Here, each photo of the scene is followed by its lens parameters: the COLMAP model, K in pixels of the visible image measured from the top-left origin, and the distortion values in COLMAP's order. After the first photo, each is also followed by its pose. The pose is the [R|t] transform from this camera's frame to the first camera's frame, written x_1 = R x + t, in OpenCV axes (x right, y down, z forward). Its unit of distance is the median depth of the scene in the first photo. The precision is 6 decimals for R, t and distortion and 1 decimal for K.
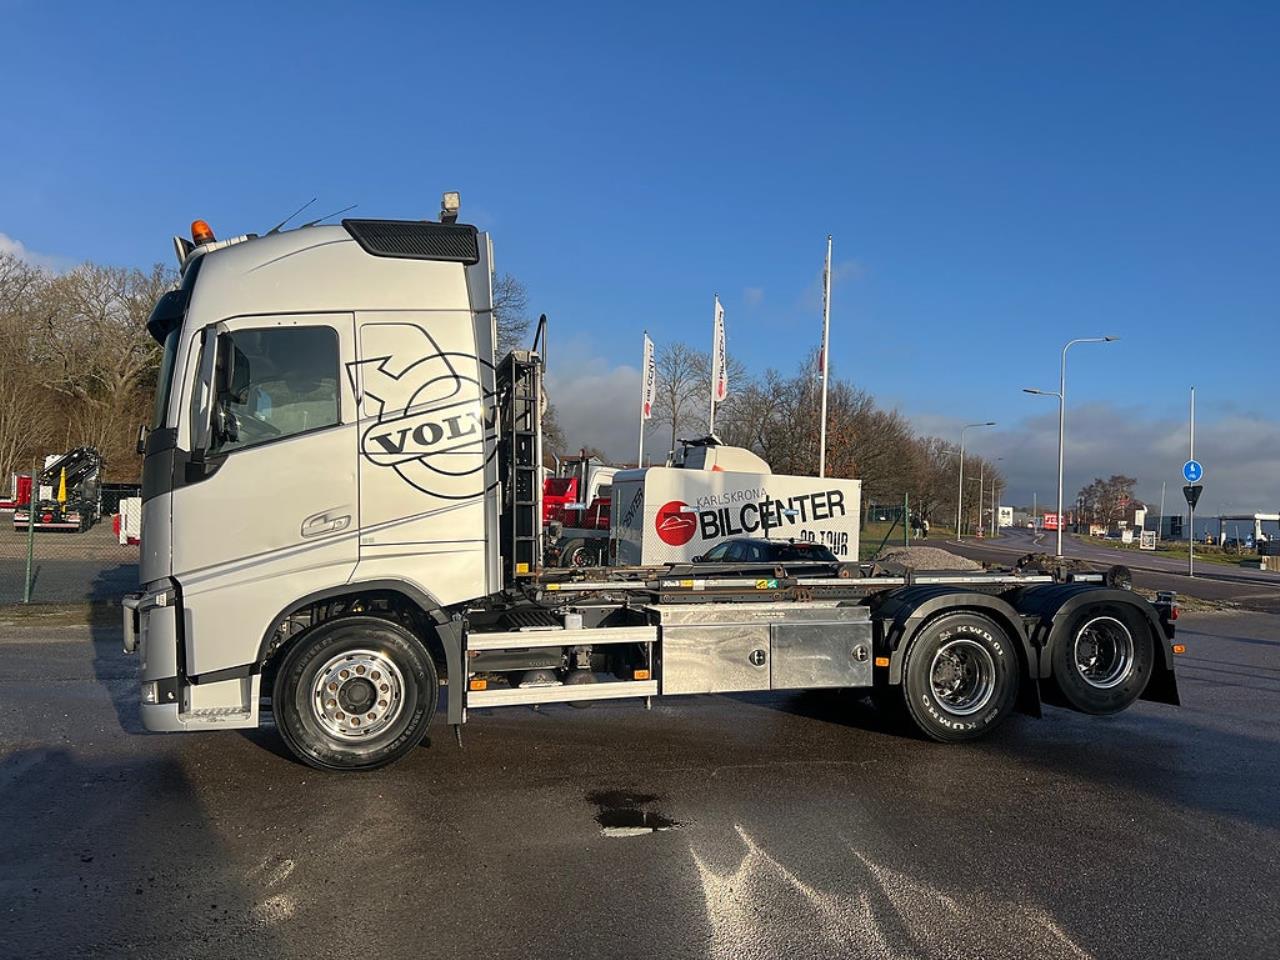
lens RADIAL K [[959.3, 0, 644.6], [0, 959.3, 479.9], [0, 0, 1]] dist [0.079418, -0.093990]
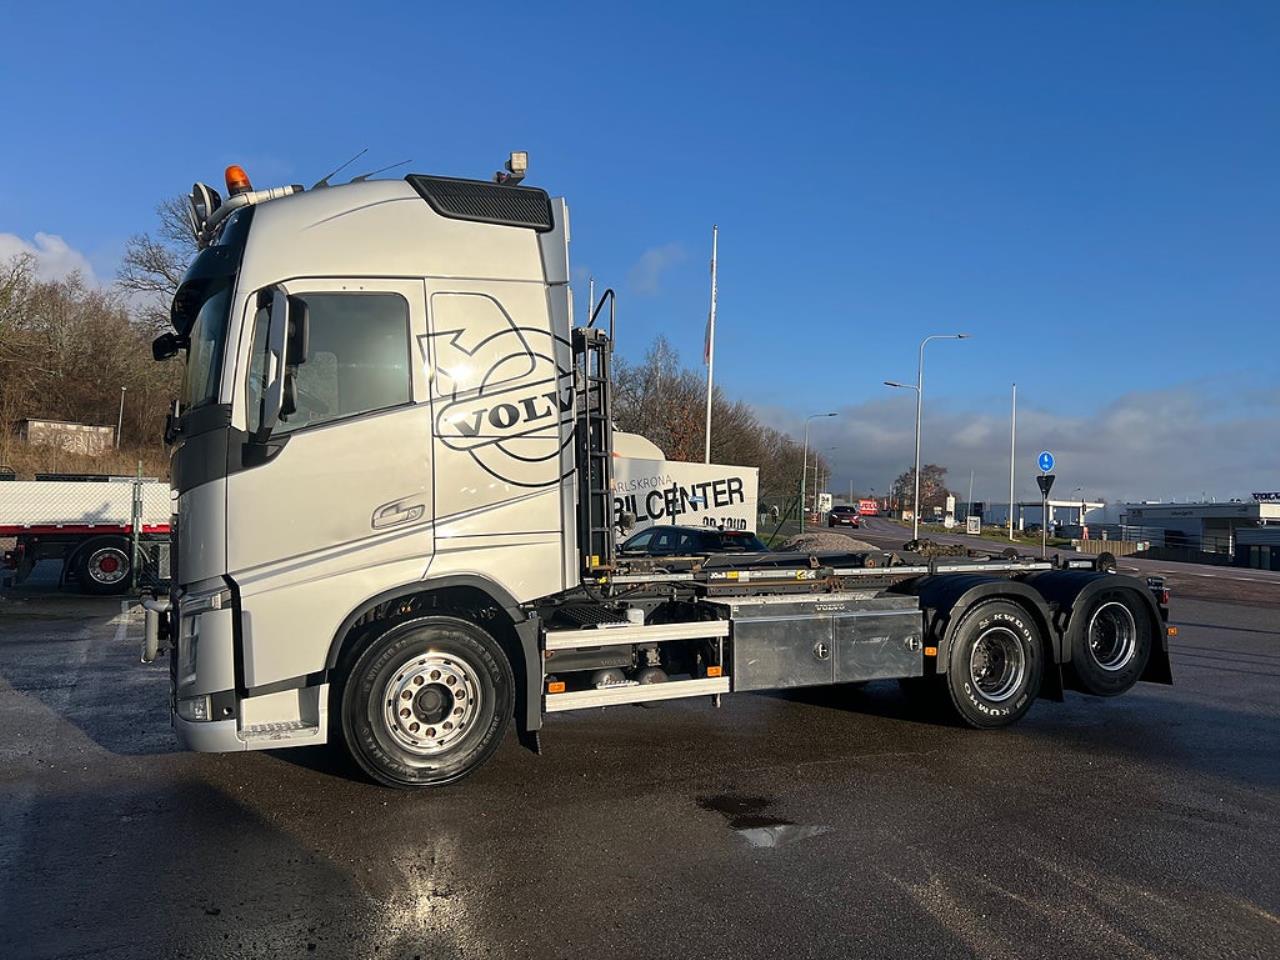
lens RADIAL K [[959.3, 0, 644.6], [0, 959.3, 479.9], [0, 0, 1]] dist [0.079418, -0.093990]
pose [[0.984994, 0.006121, 0.172481, -0.240025], [-0.008673, 0.999864, 0.014044, -0.000737], [-0.172372, -0.015329, 0.984913, 0.073059]]
